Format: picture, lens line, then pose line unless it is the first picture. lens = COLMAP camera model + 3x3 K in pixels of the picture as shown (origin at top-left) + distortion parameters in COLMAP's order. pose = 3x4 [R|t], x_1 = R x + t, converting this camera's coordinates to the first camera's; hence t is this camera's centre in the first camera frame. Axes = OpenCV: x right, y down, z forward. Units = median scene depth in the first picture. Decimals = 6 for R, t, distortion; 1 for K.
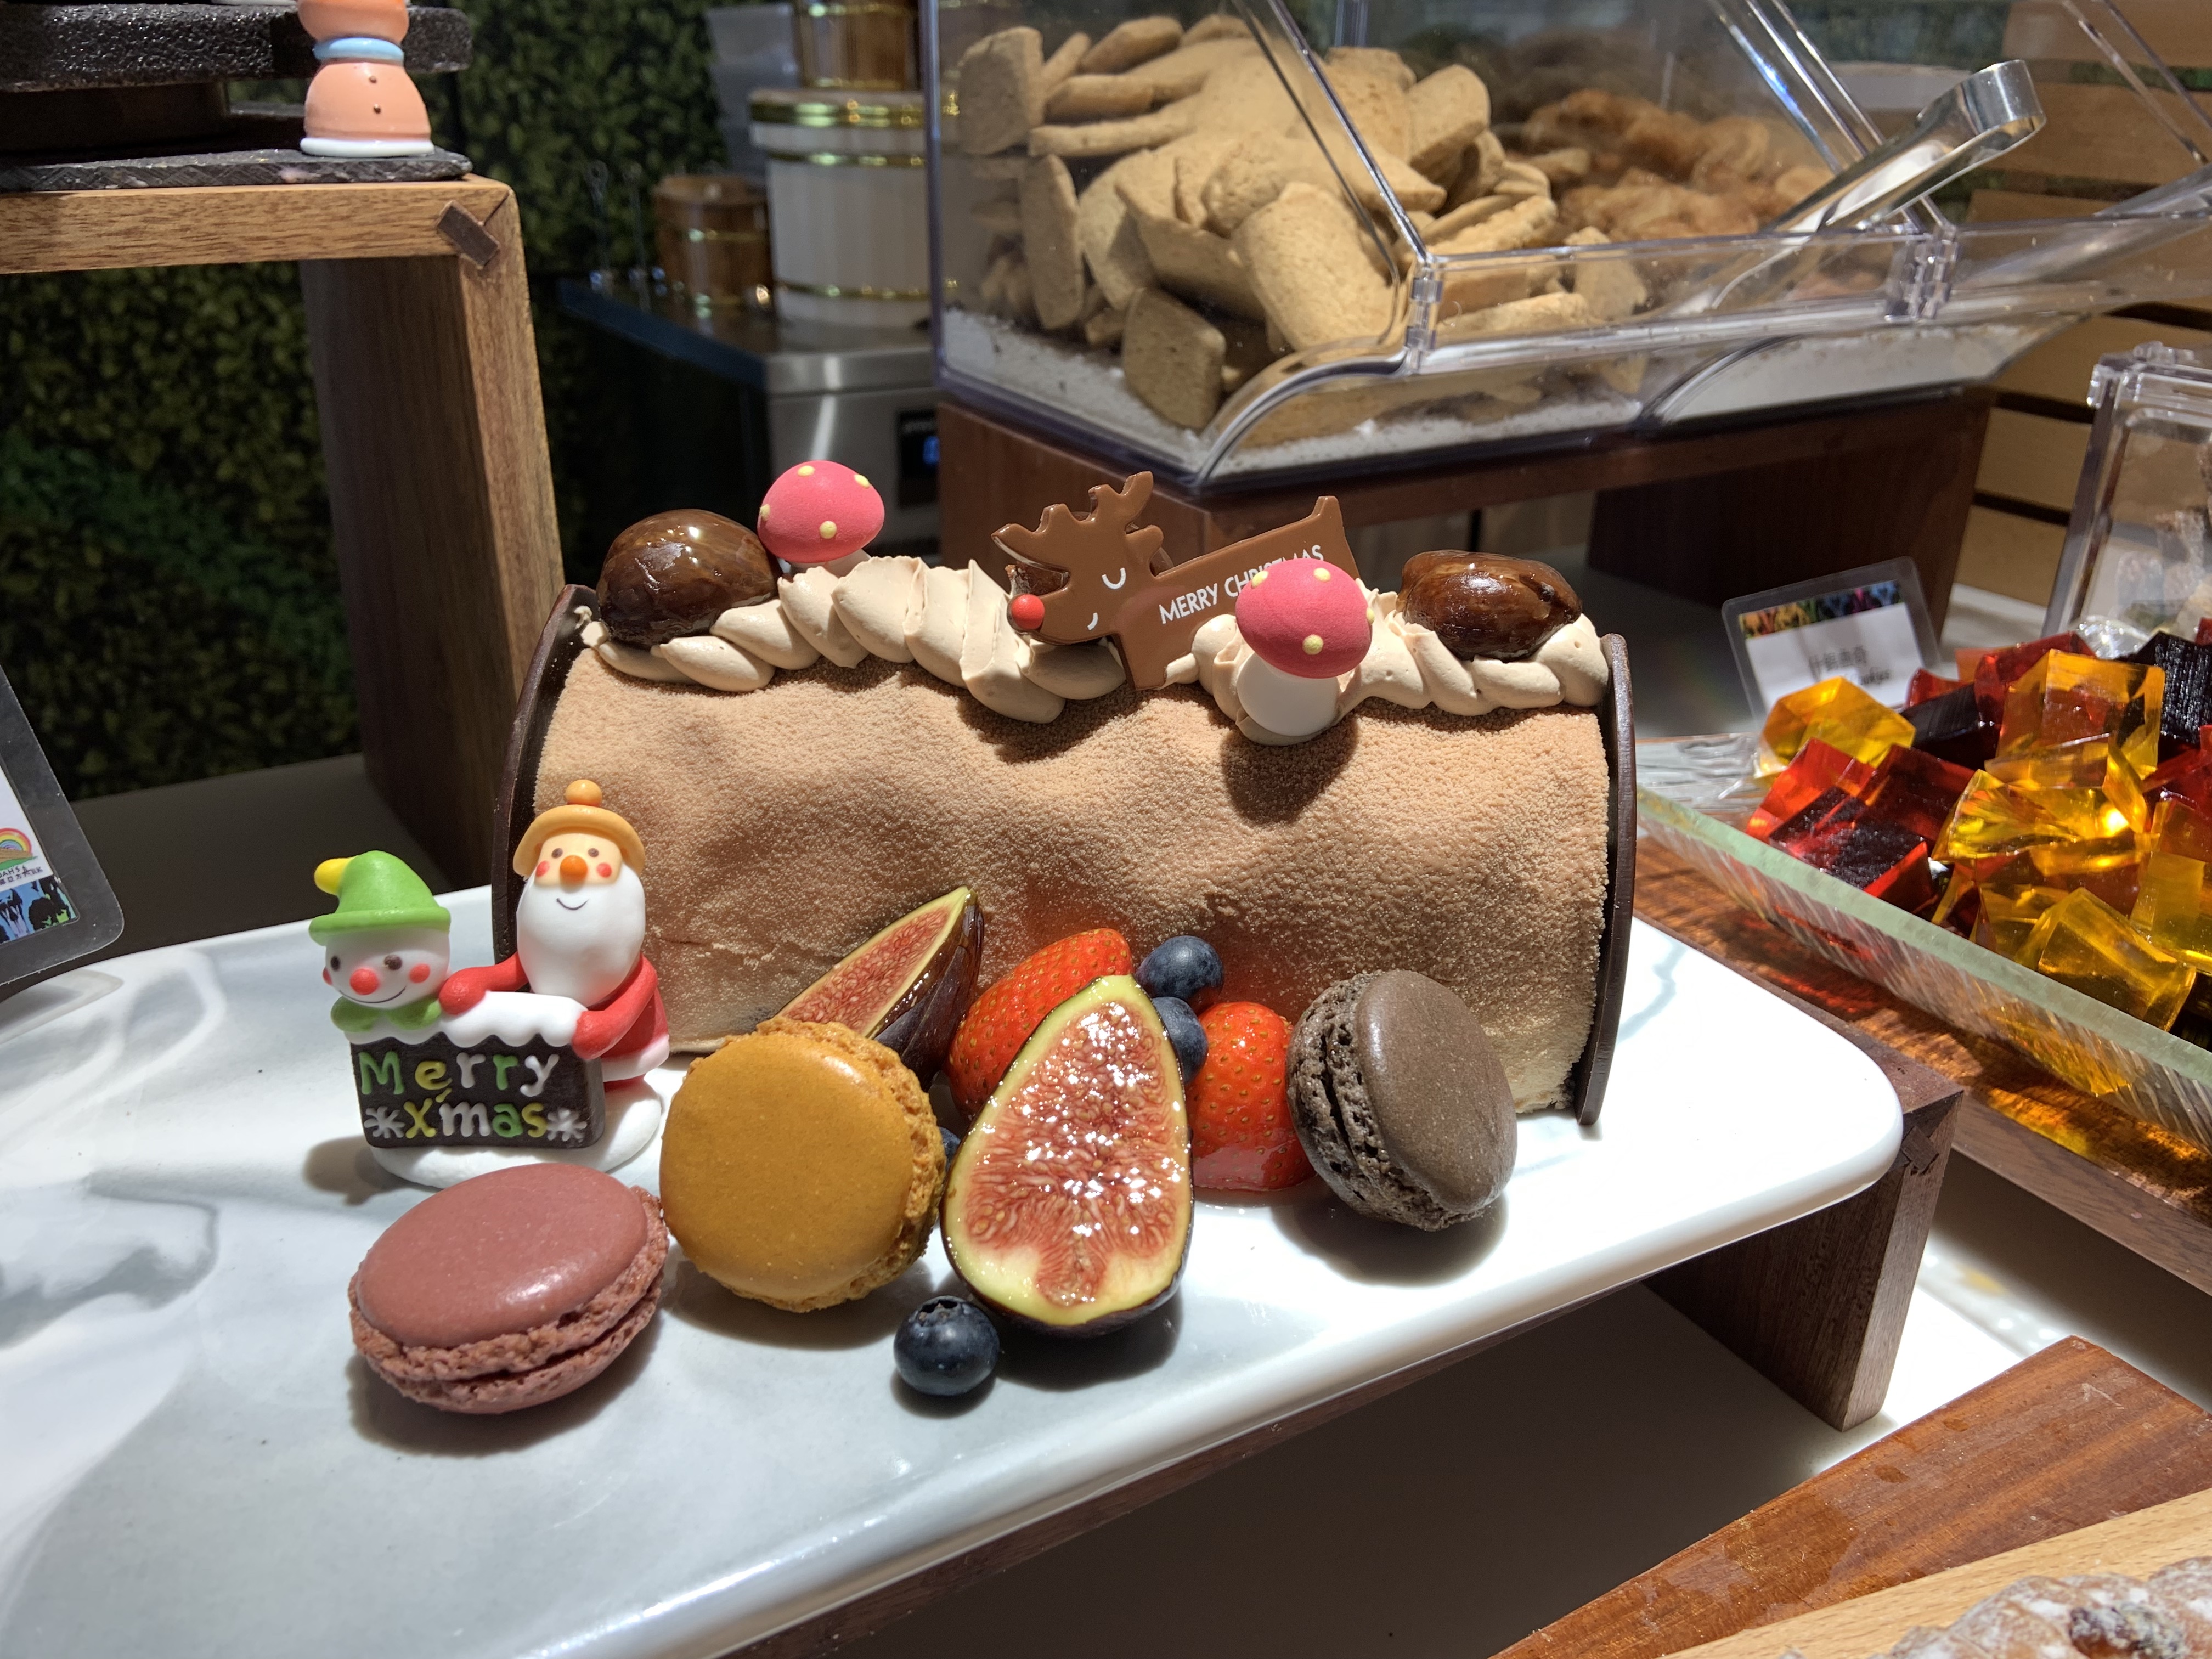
lens RADIAL K [[1694.2, 0, 1110.0], [0, 1694.2, 832.9], [0, 0, 1]] dist [0.091249, -0.098602]
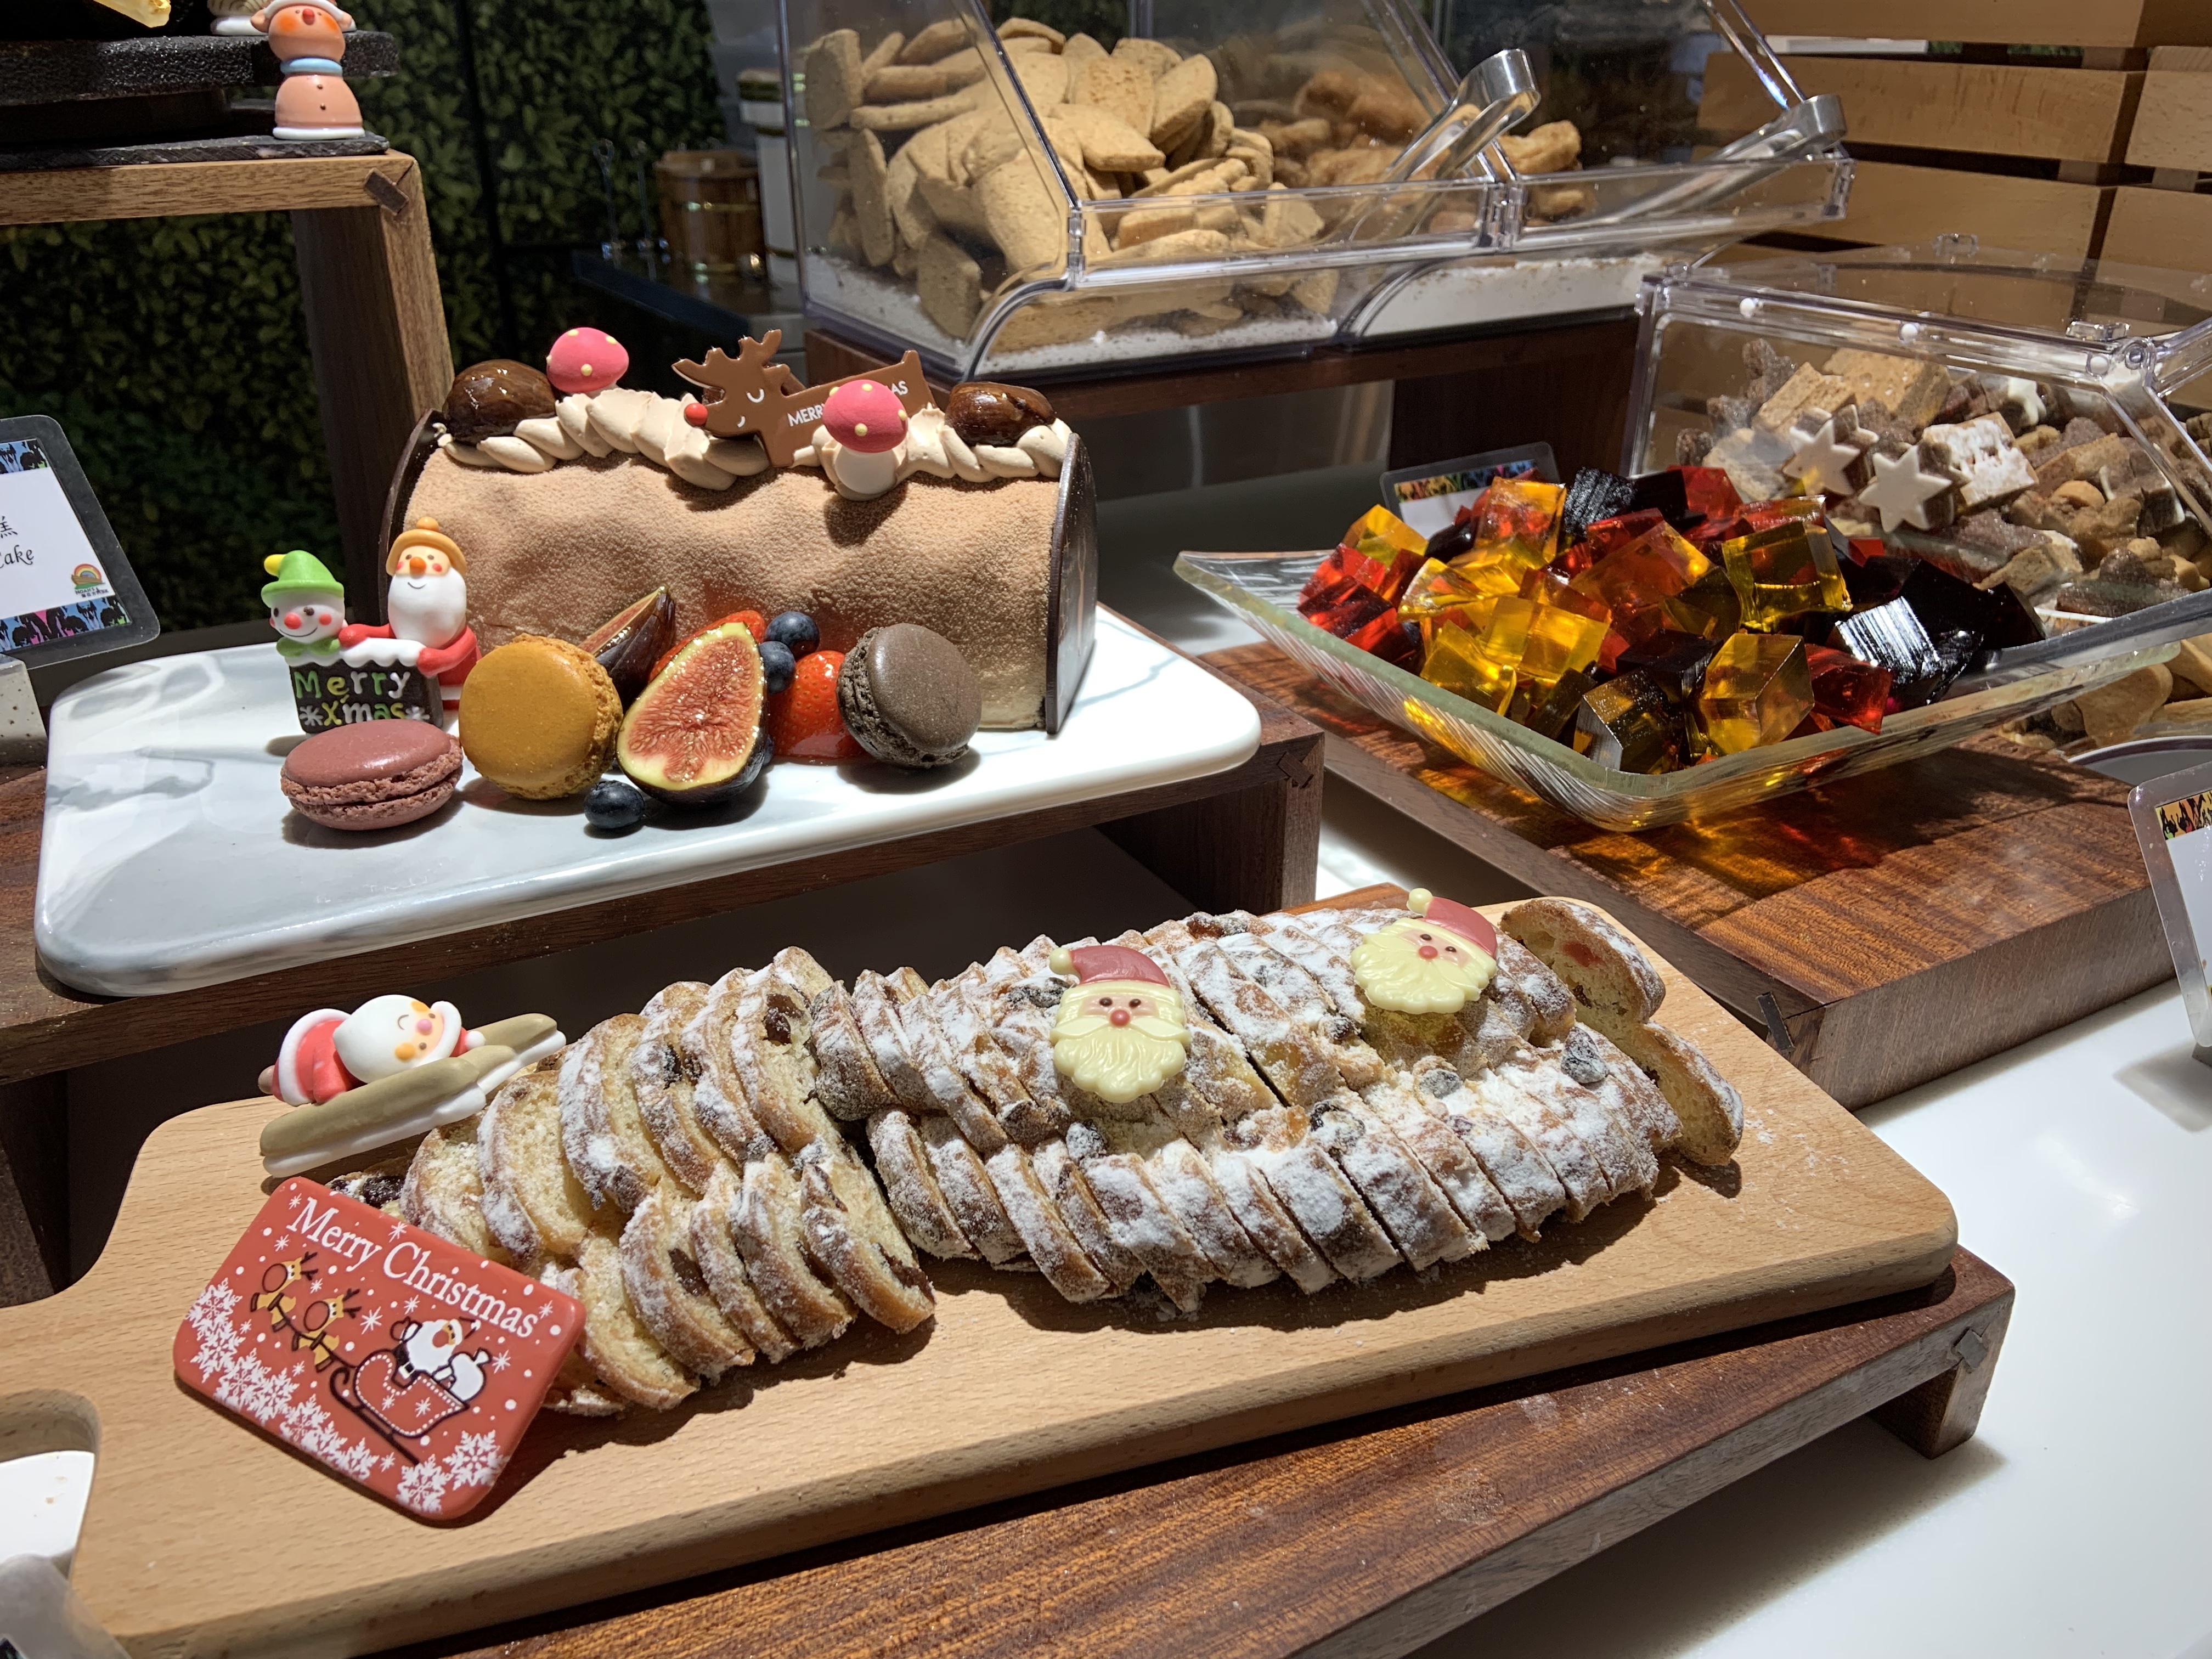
lens RADIAL K [[1694.2, 0, 1119.3], [0, 1694.2, 850.2], [0, 0, 1]] dist [0.091249, -0.098602]
pose [[0.999679, -0.005077, -0.024804, 0.299225], [0.005664, 0.999704, 0.023641, 0.190634], [0.024677, -0.023774, 0.999413, -0.488632]]
